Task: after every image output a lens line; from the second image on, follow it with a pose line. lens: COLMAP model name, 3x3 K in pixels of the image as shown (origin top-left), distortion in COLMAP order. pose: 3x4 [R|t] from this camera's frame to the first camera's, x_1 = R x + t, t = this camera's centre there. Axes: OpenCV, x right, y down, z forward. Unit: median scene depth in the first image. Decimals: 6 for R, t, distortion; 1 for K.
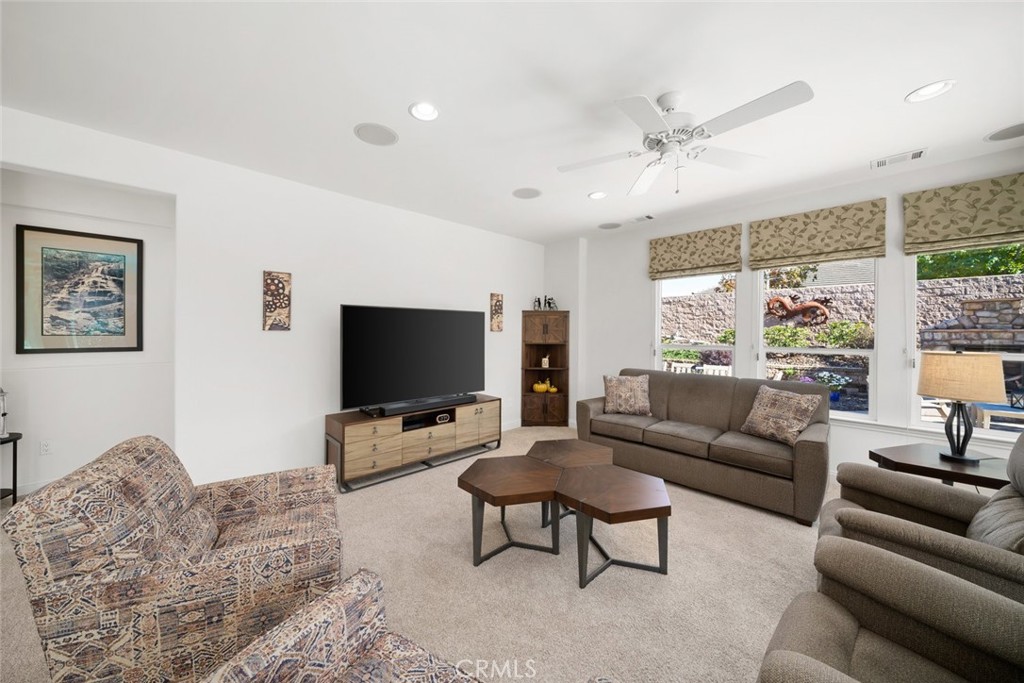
lens RADIAL K [[355.1, 0, 514.1], [0, 355.1, 335.3], [0, 0, 1]] dist [-0.000032, -0.000108]
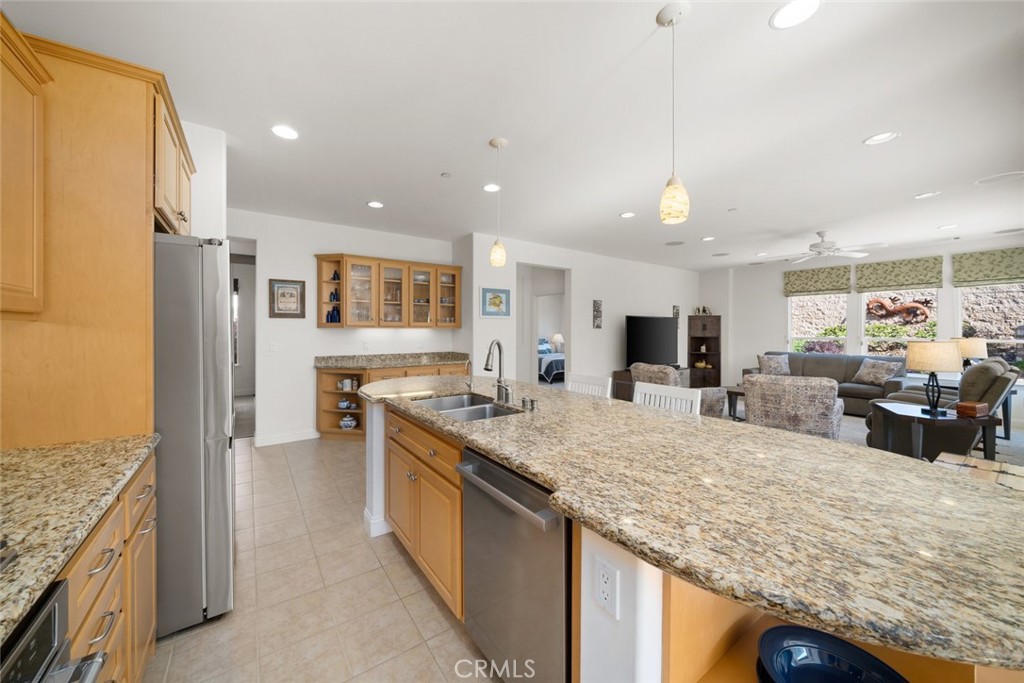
lens RADIAL K [[355.1, 0, 510.9], [0, 355.1, 332.2], [0, 0, 1]] dist [-0.000032, -0.000108]
pose [[0.986436, -0.000282, -0.164144, -0.495064], [-0.000382, 0.999992, -0.004012, 0.010248], [0.164144, 0.004020, 0.986428, -0.680704]]
